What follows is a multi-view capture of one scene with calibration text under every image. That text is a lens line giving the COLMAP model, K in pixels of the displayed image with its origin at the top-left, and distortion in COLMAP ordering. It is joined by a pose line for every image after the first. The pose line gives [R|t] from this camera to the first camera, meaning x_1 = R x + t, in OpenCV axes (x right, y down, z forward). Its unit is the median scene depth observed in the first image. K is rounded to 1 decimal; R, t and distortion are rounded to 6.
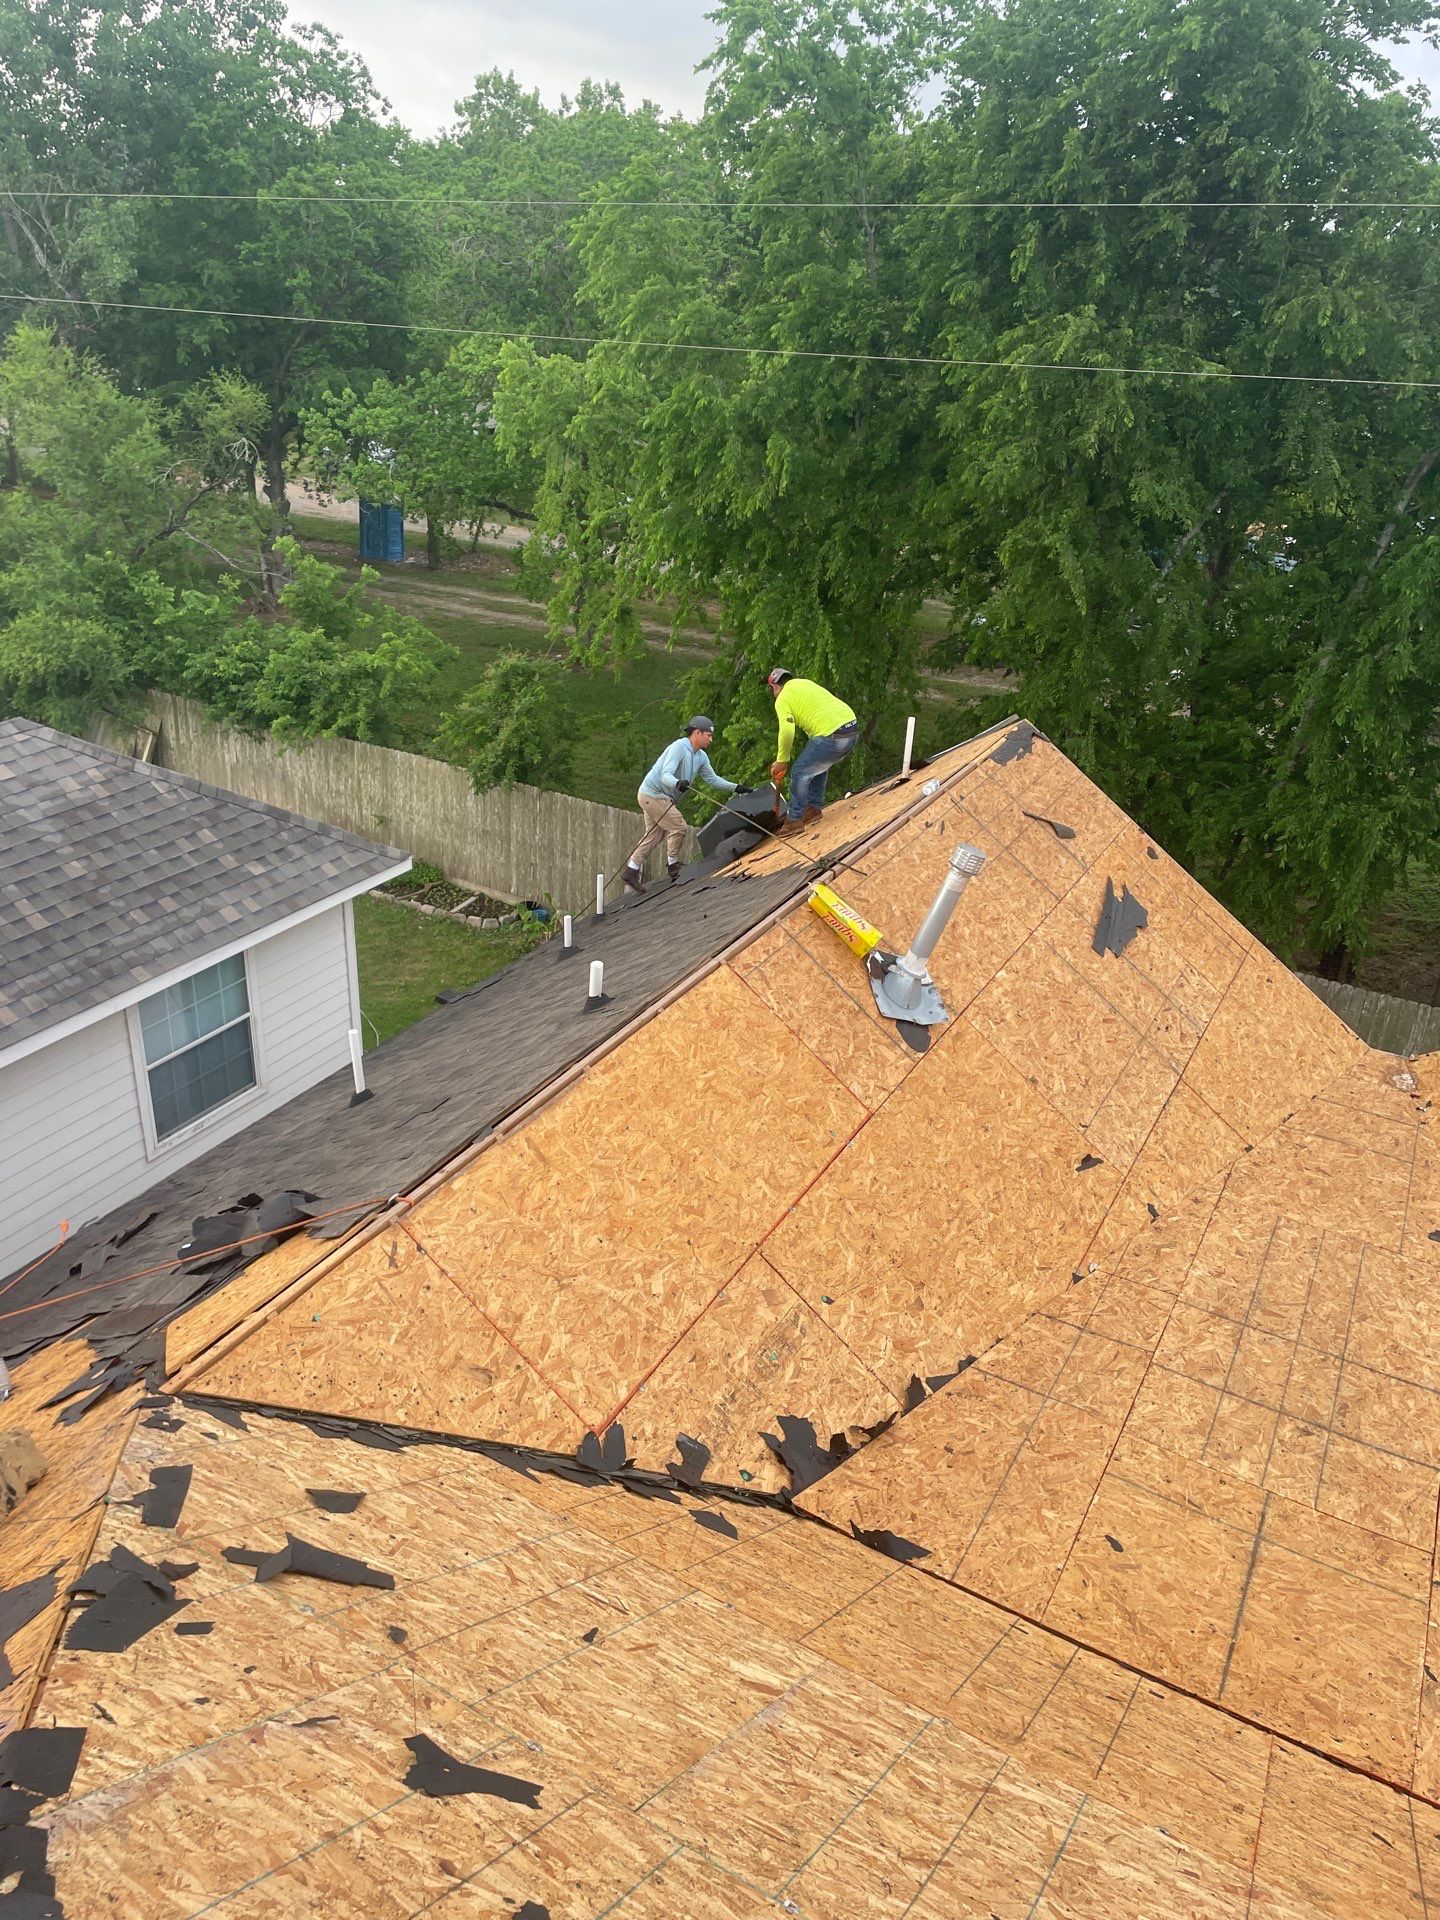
lens RADIAL K [[1454.3, 0, 712.2], [0, 1454.3, 937.8], [0, 0, 1]] dist [0.109932, -0.143154]
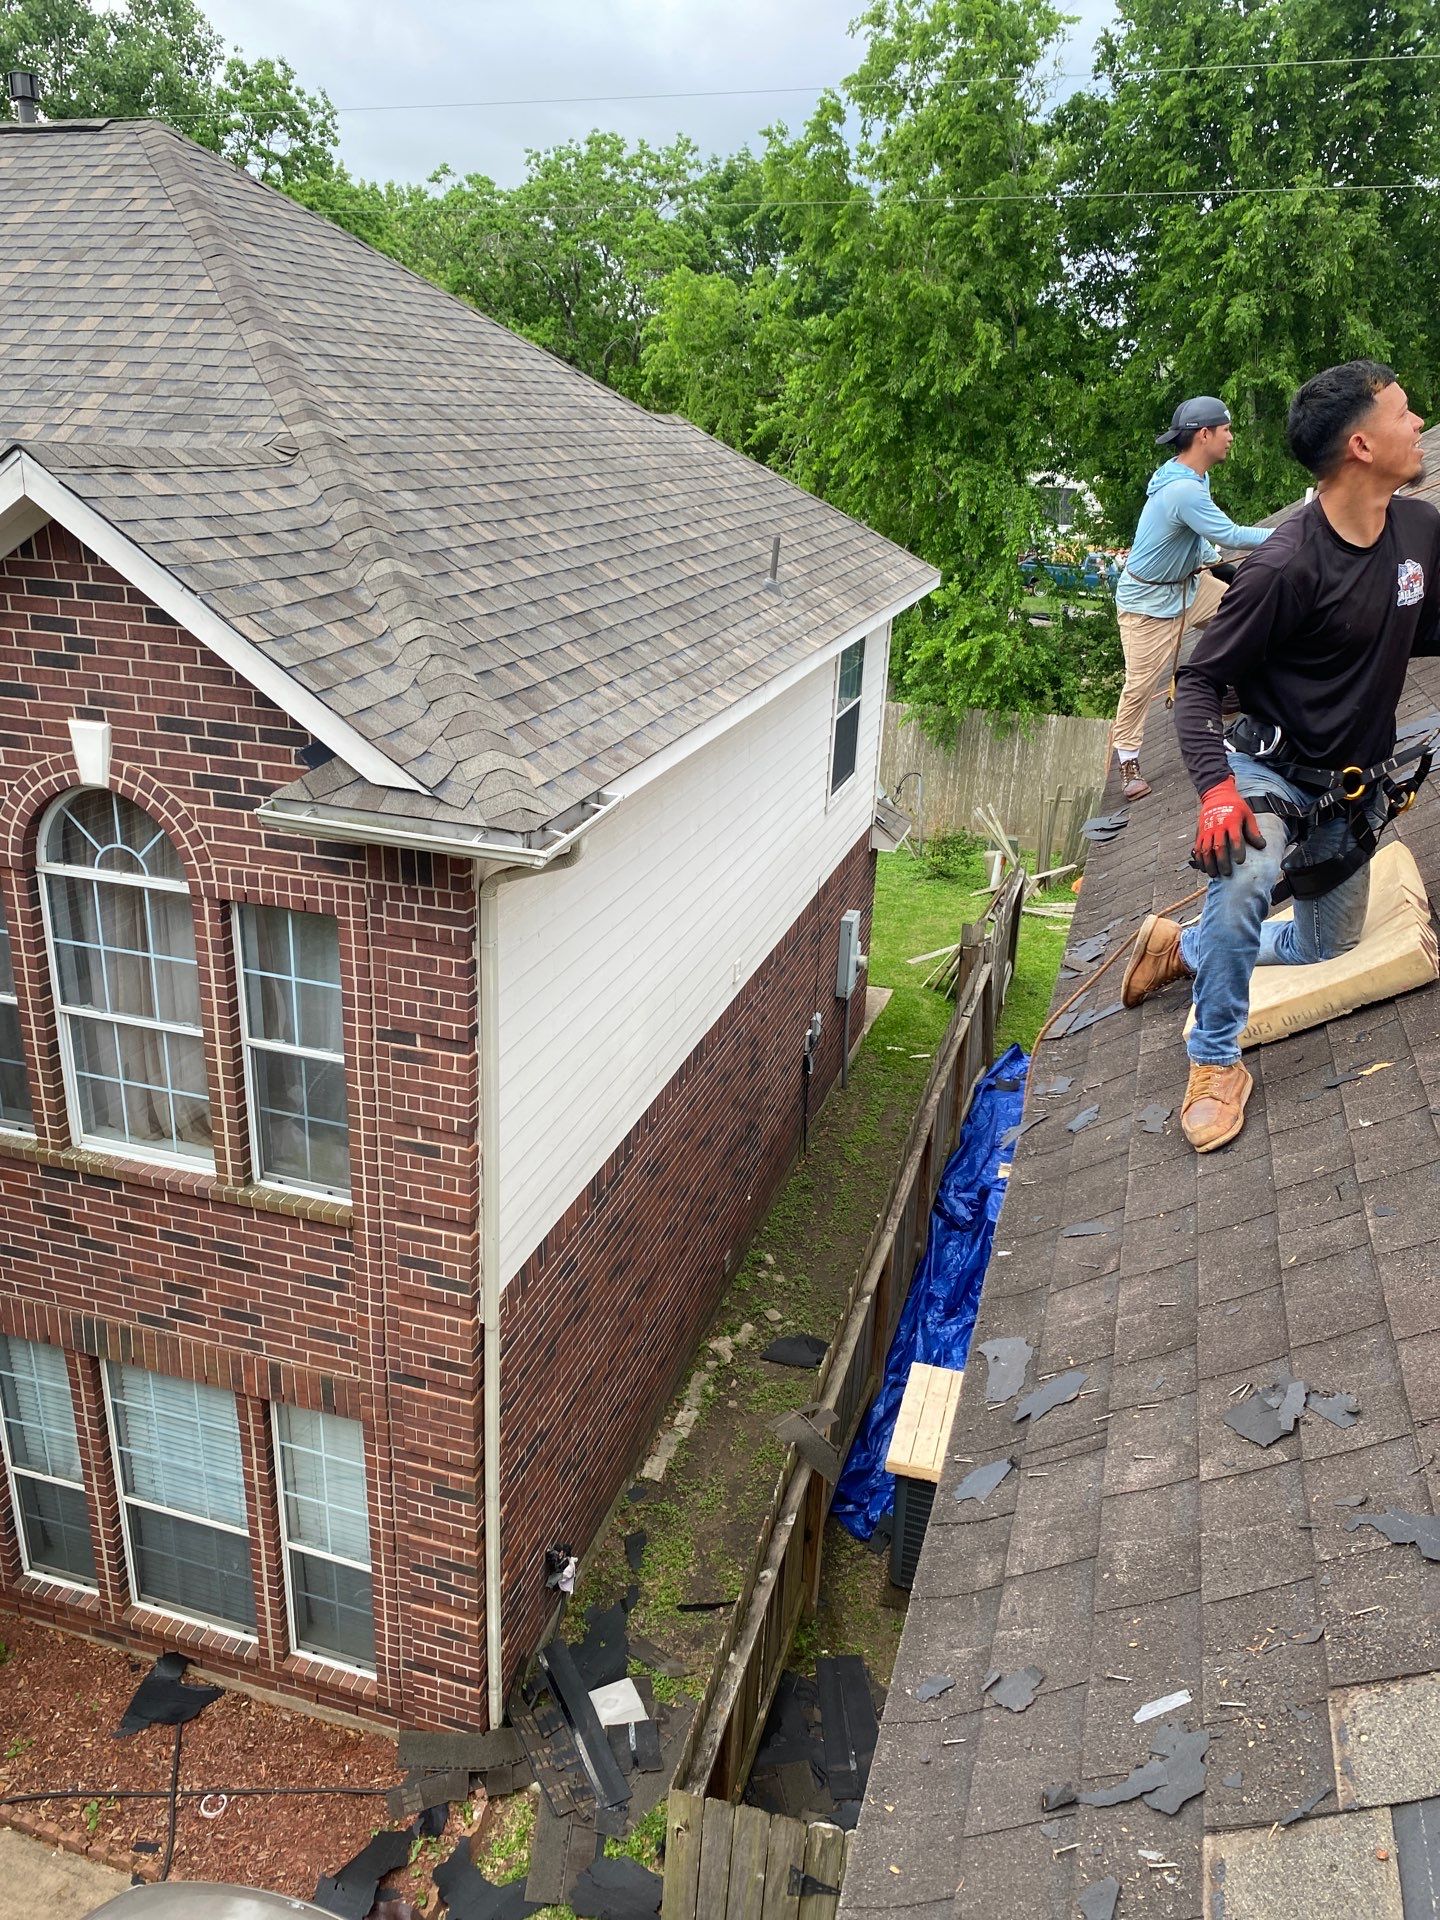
lens RADIAL K [[1463.6, 0, 720.0], [0, 1463.6, 960.0], [0, 0, 1]] dist [0.050605, -0.057897]
pose [[0.976730, -0.082101, 0.198138, -0.392158], [0.097231, 0.992945, -0.067866, 0.185907], [-0.191168, 0.085552, 0.977822, -0.012001]]
